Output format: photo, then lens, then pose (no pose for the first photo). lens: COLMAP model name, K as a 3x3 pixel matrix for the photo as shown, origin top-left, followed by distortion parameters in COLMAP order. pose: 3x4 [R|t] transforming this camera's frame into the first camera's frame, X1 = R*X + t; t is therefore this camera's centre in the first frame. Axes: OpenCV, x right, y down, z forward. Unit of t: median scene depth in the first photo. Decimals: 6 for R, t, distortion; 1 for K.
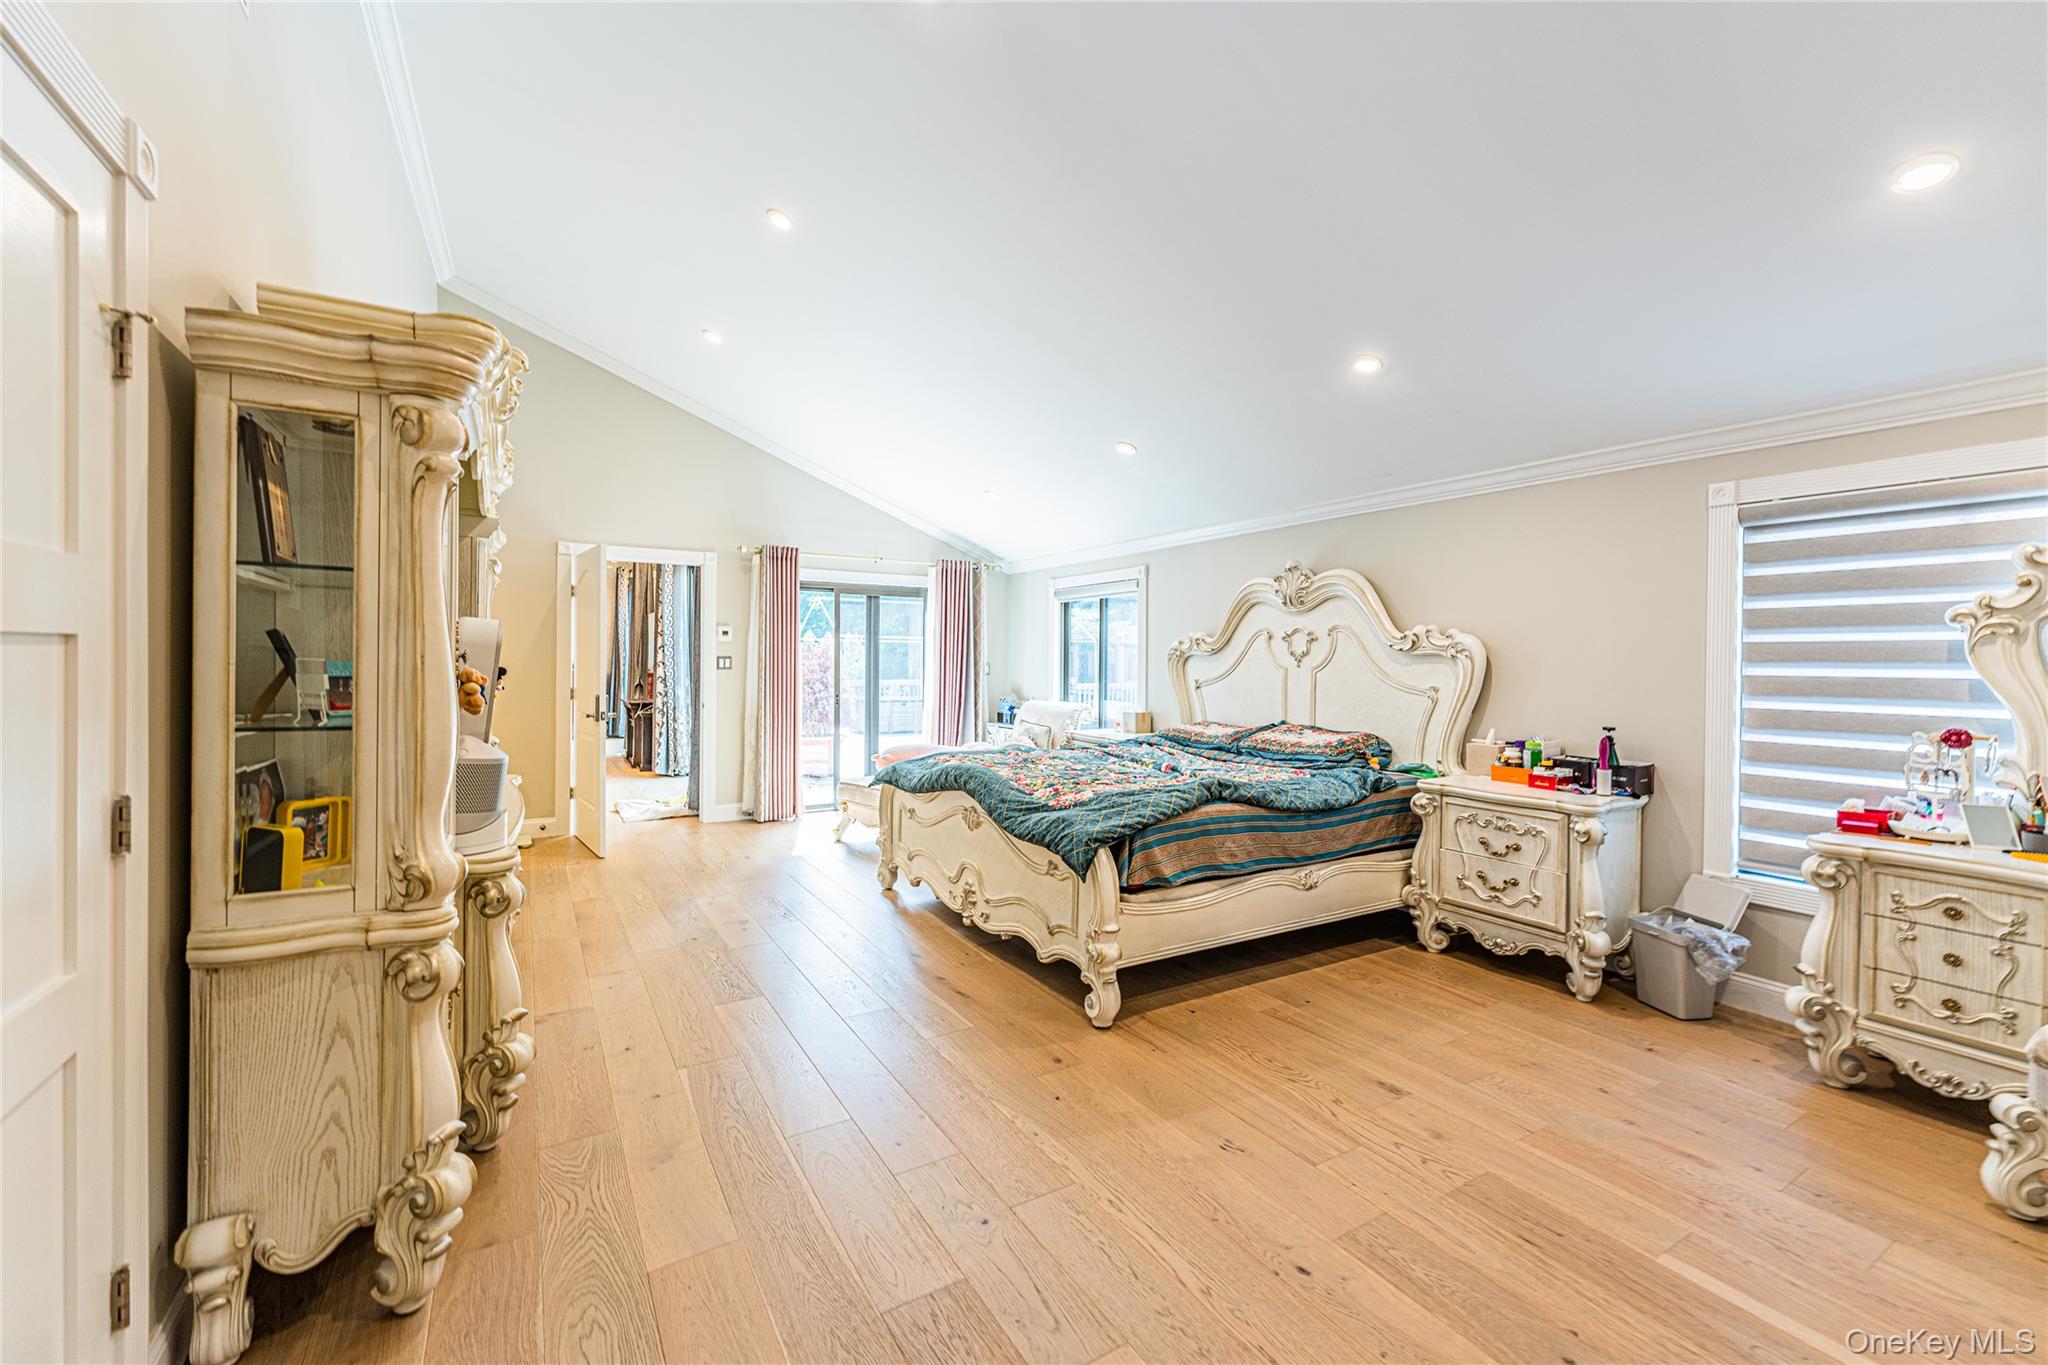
lens RADIAL K [[841.4, 0, 1040.5], [0, 841.4, 671.4], [0, 0, 1]] dist [-0.000353, 0.000003]
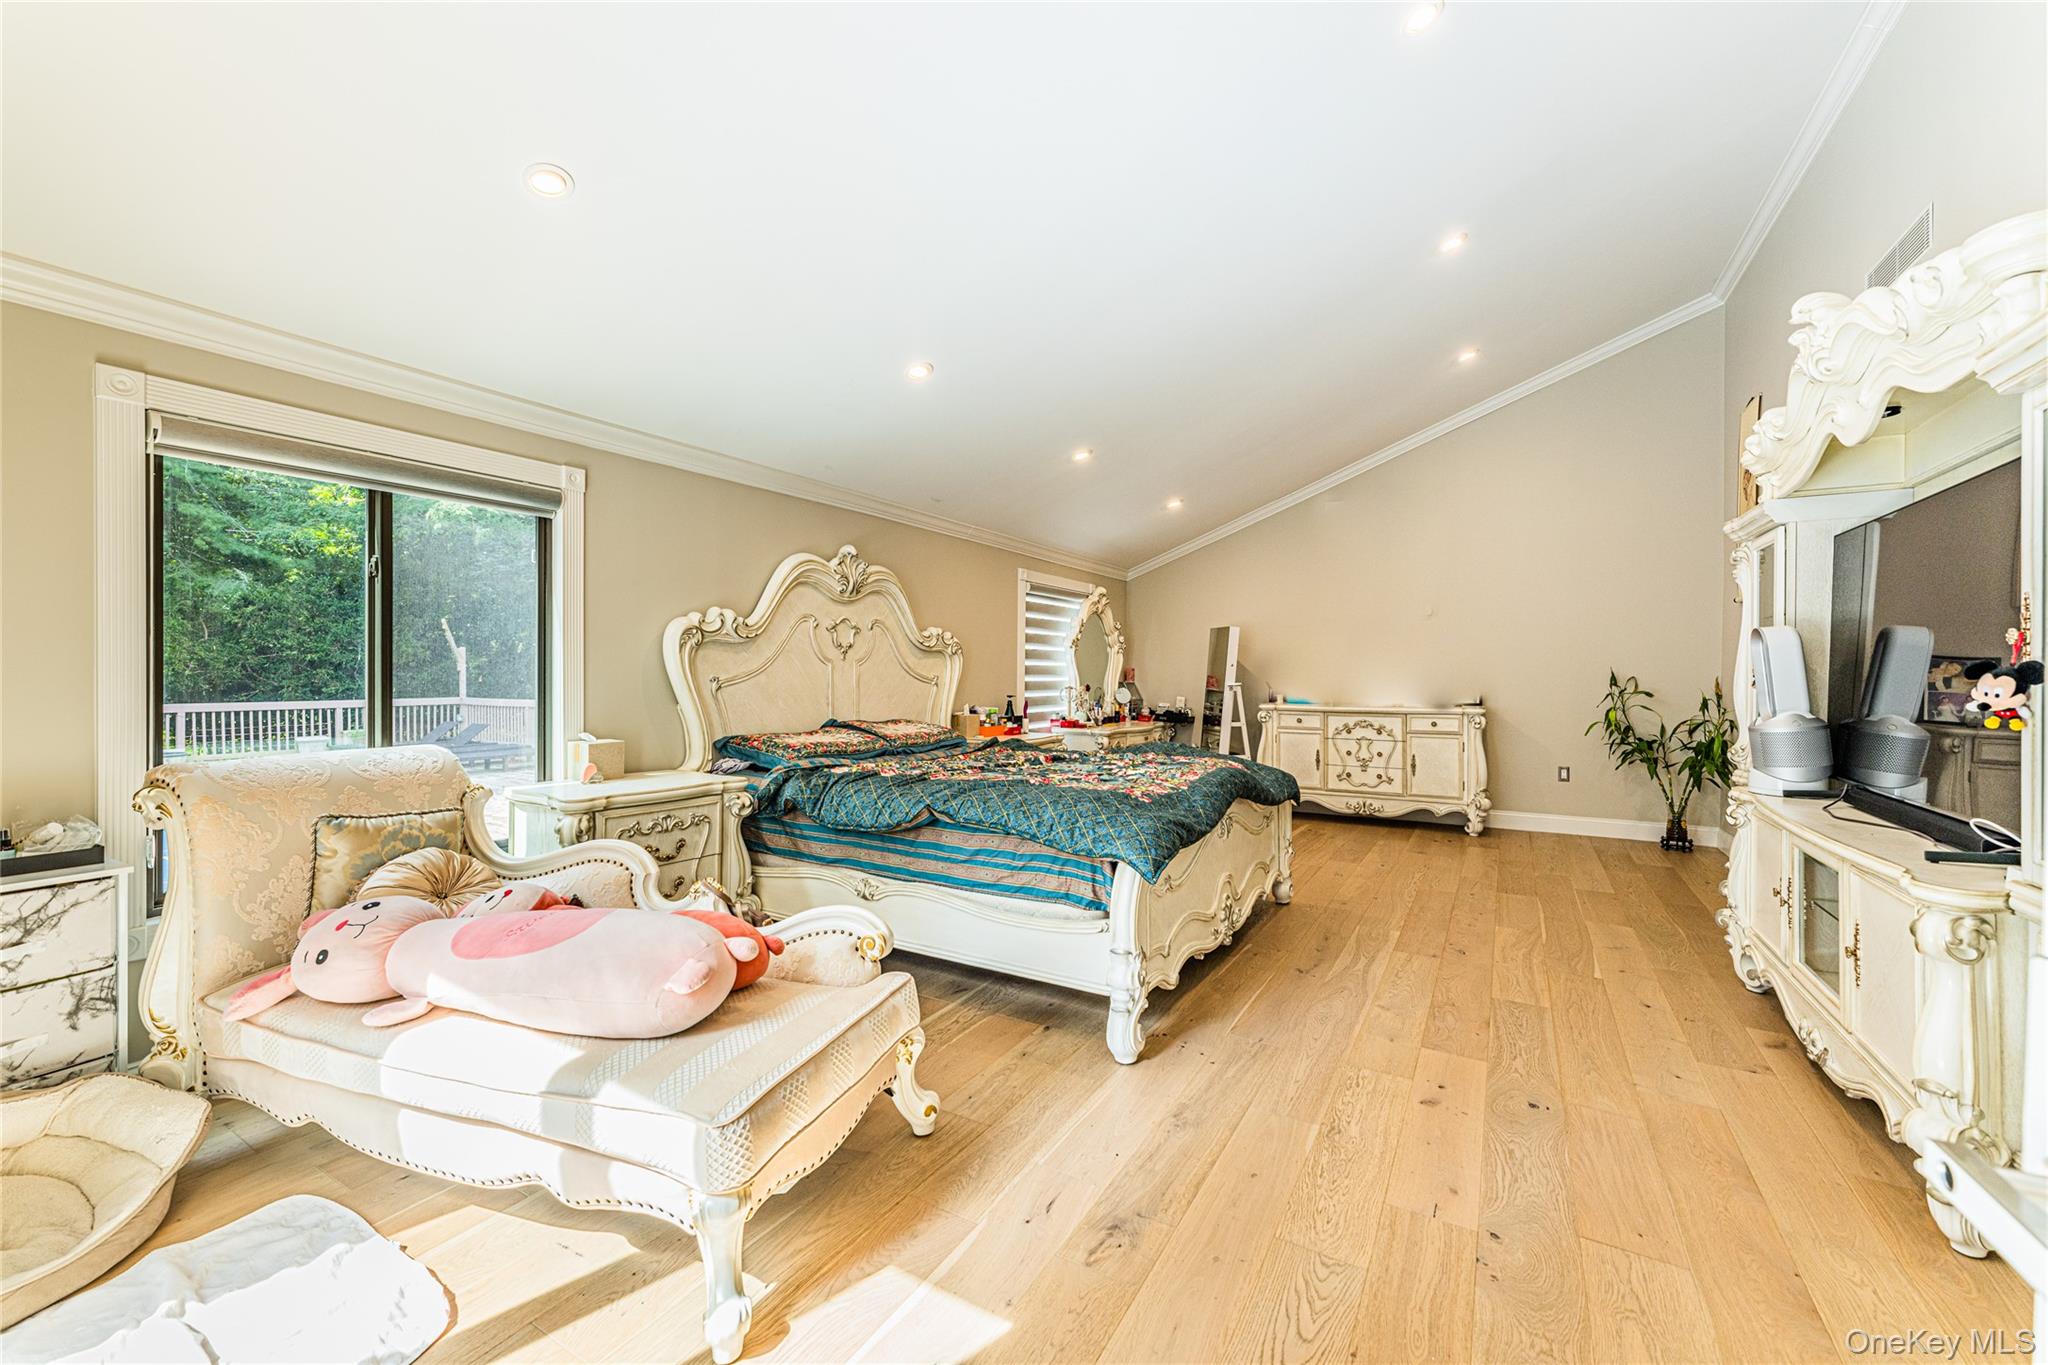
lens RADIAL K [[841.4, 0, 1040.5], [0, 841.4, 671.4], [0, 0, 1]] dist [-0.000353, 0.000003]
pose [[-0.491001, 0.003880, 0.871151, -0.739181], [0.009991, 0.999949, 0.001178, 0.009799], [-0.871102, 0.009282, -0.491015, 1.552232]]
